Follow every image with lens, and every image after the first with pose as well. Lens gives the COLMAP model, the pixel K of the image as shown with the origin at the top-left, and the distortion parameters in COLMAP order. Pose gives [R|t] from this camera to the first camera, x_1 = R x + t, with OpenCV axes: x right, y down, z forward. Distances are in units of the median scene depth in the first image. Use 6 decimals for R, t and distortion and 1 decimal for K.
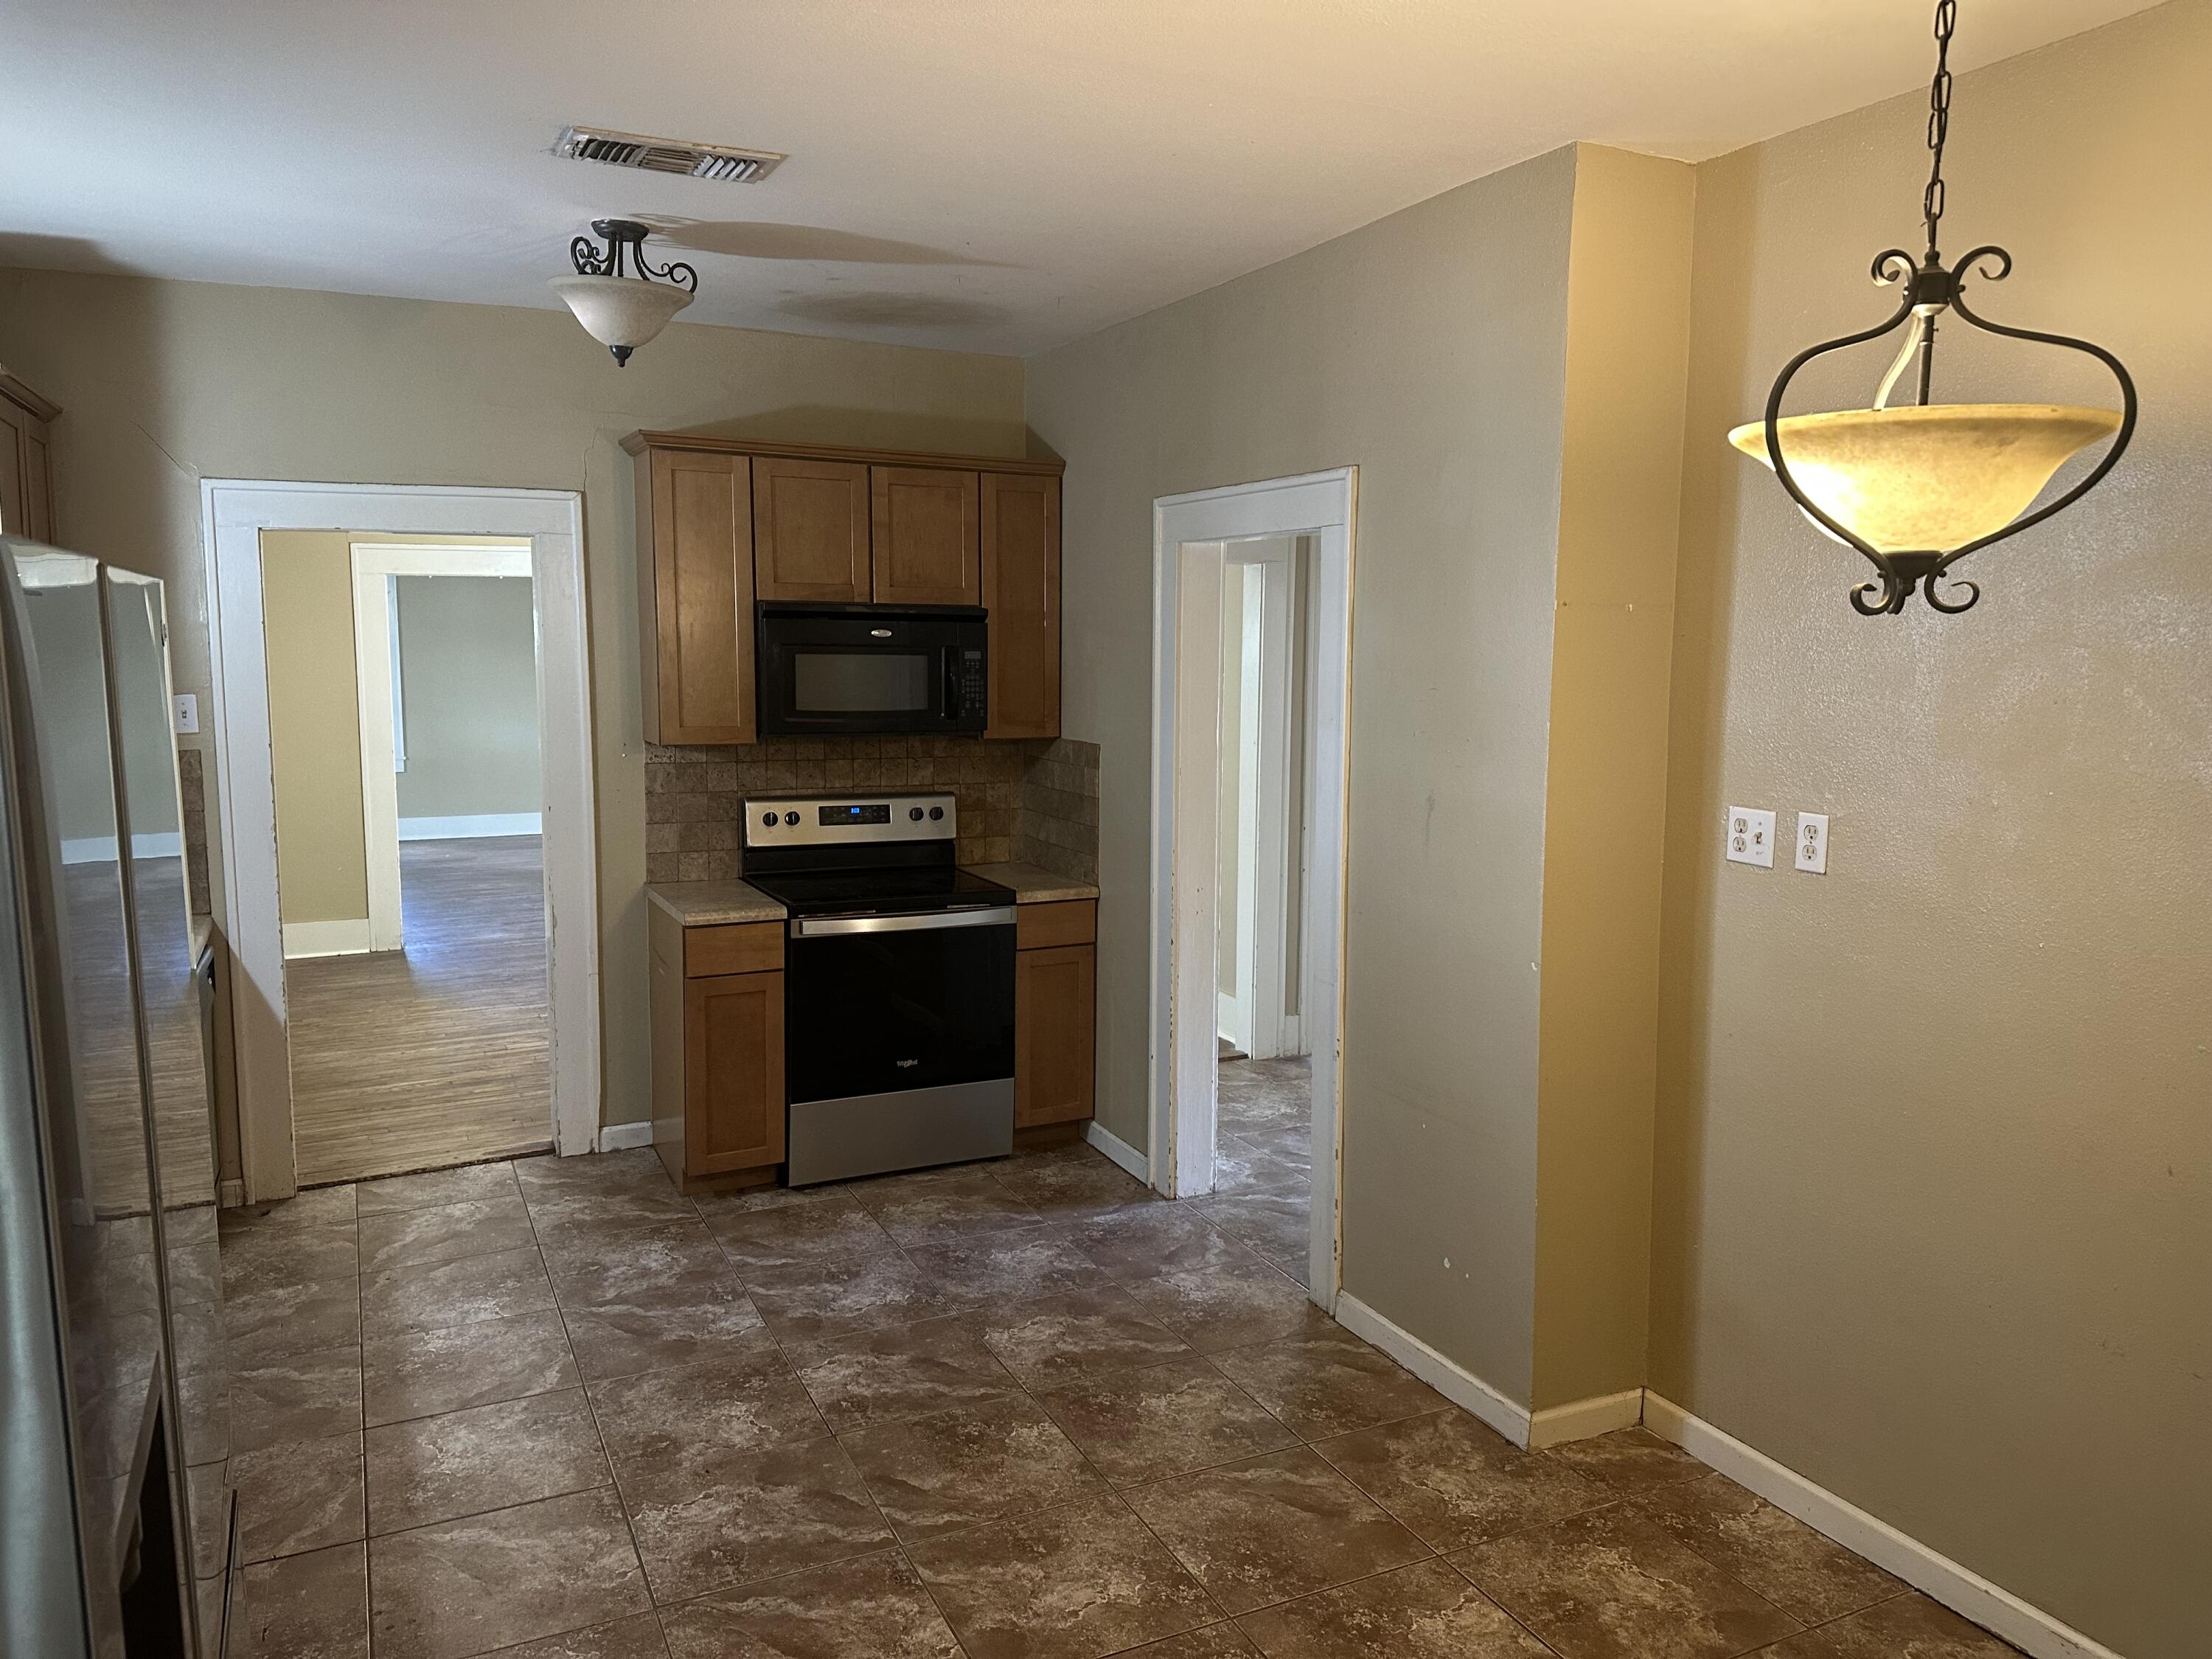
lens RADIAL K [[1560.0, 0, 1097.3], [0, 1560.0, 836.1], [0, 0, 1]] dist [0.057228, -0.068291]
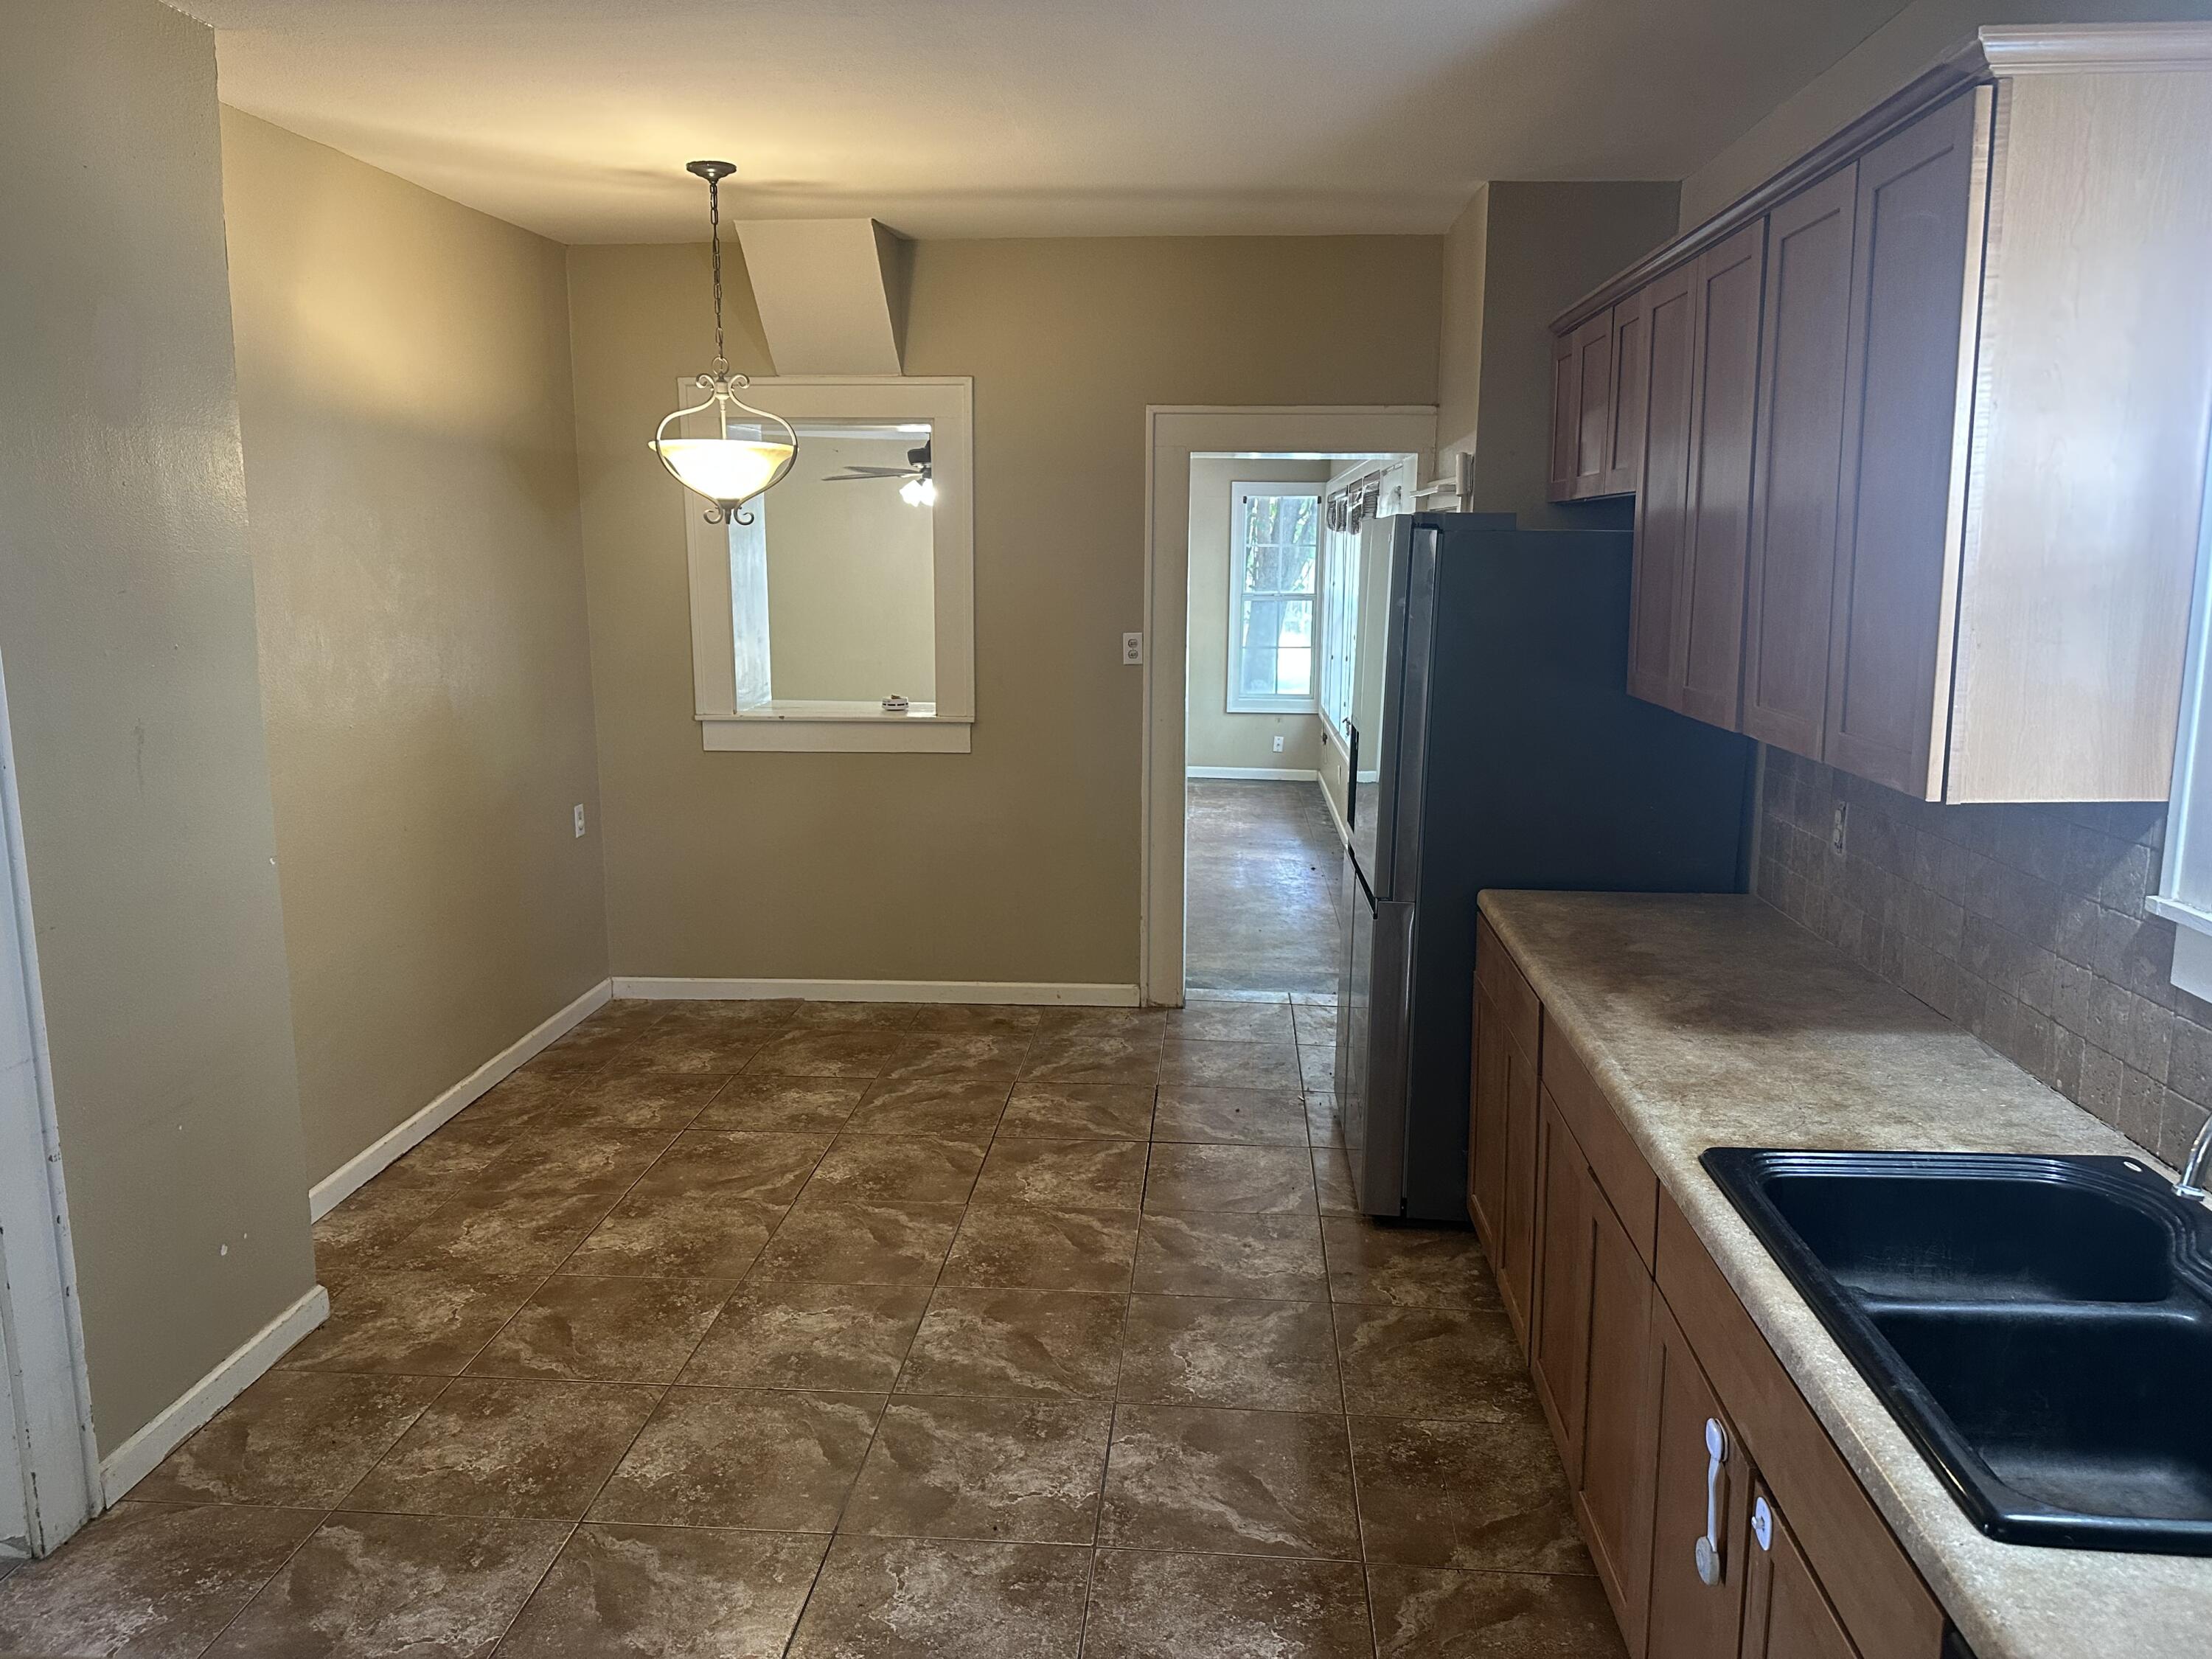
lens RADIAL K [[1560.0, 0, 1097.9], [0, 1560.0, 819.7], [0, 0, 1]] dist [0.057228, -0.068291]
pose [[-0.859818, -0.094726, 0.501736, -0.665097], [0.060349, 0.956900, 0.284079, -0.193064], [-0.507021, 0.274536, -0.817043, 1.516352]]
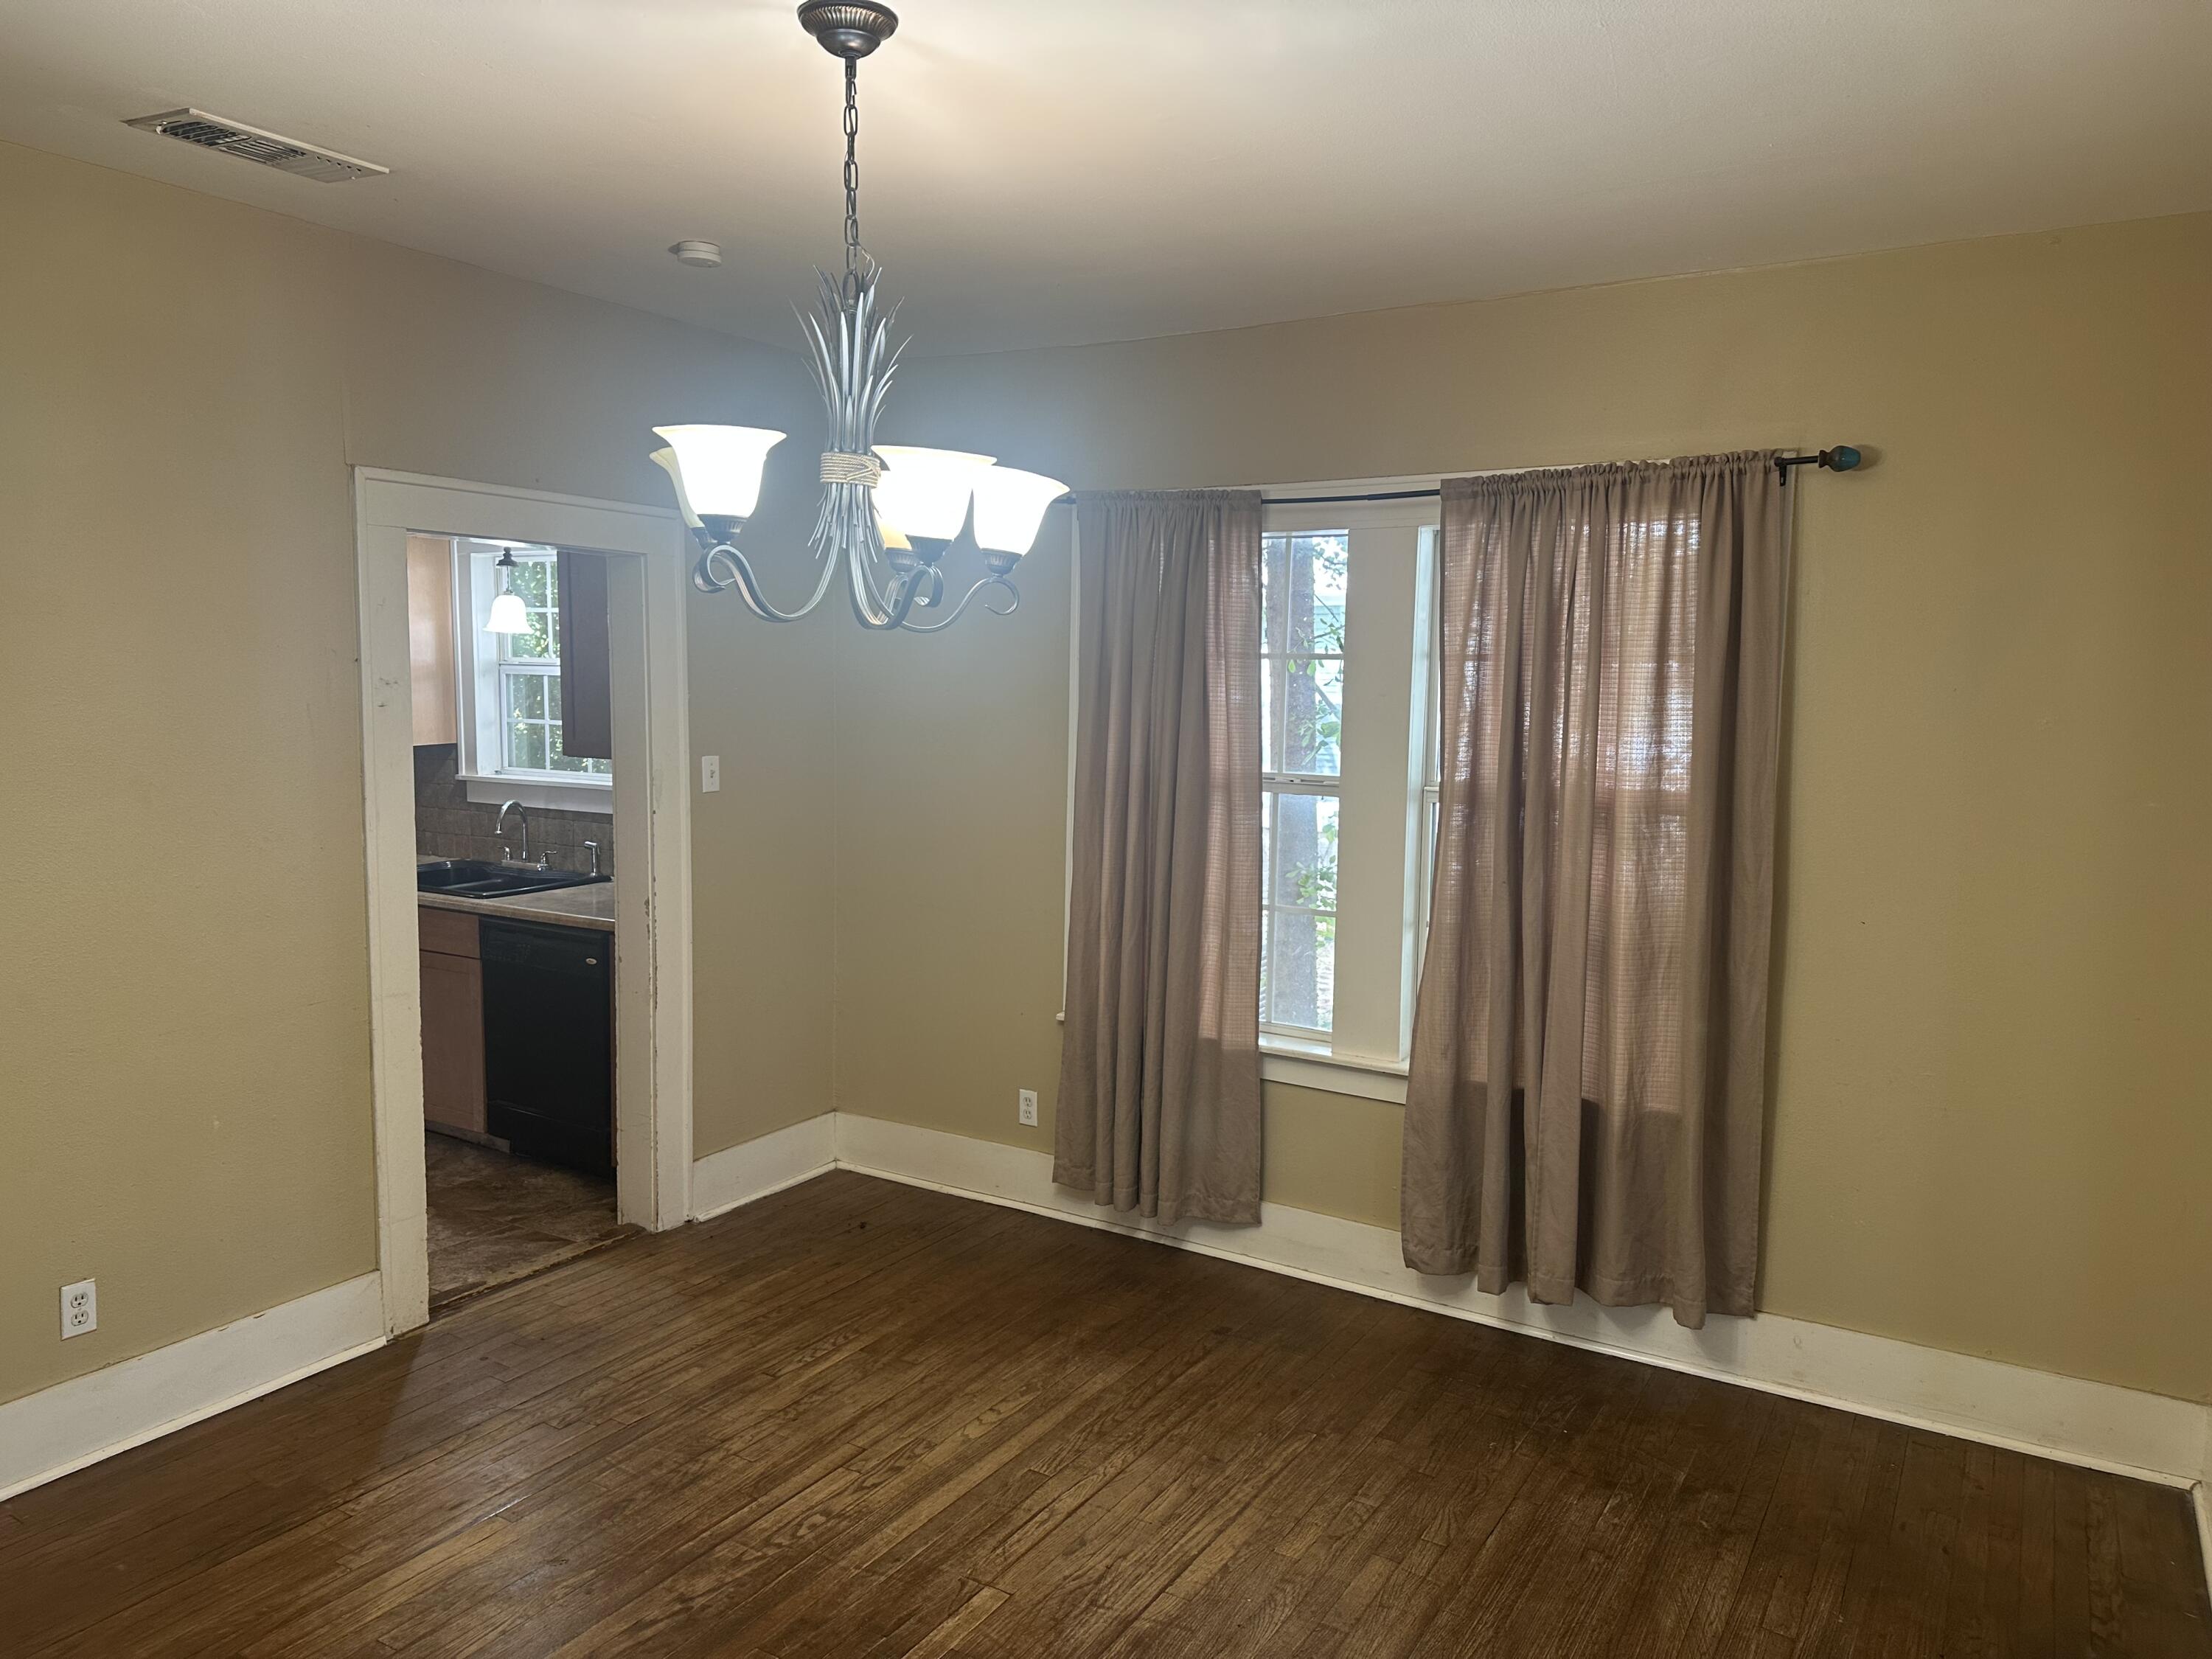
lens RADIAL K [[1560.0, 0, 1104.3], [0, 1560.0, 810.2], [0, 0, 1]] dist [0.057228, -0.068291]
pose [[-0.840549, 0.035160, -0.540593, -0.346265], [-0.085400, 0.976814, 0.196317, -0.352706], [0.534961, 0.211181, -0.818058, 2.759264]]
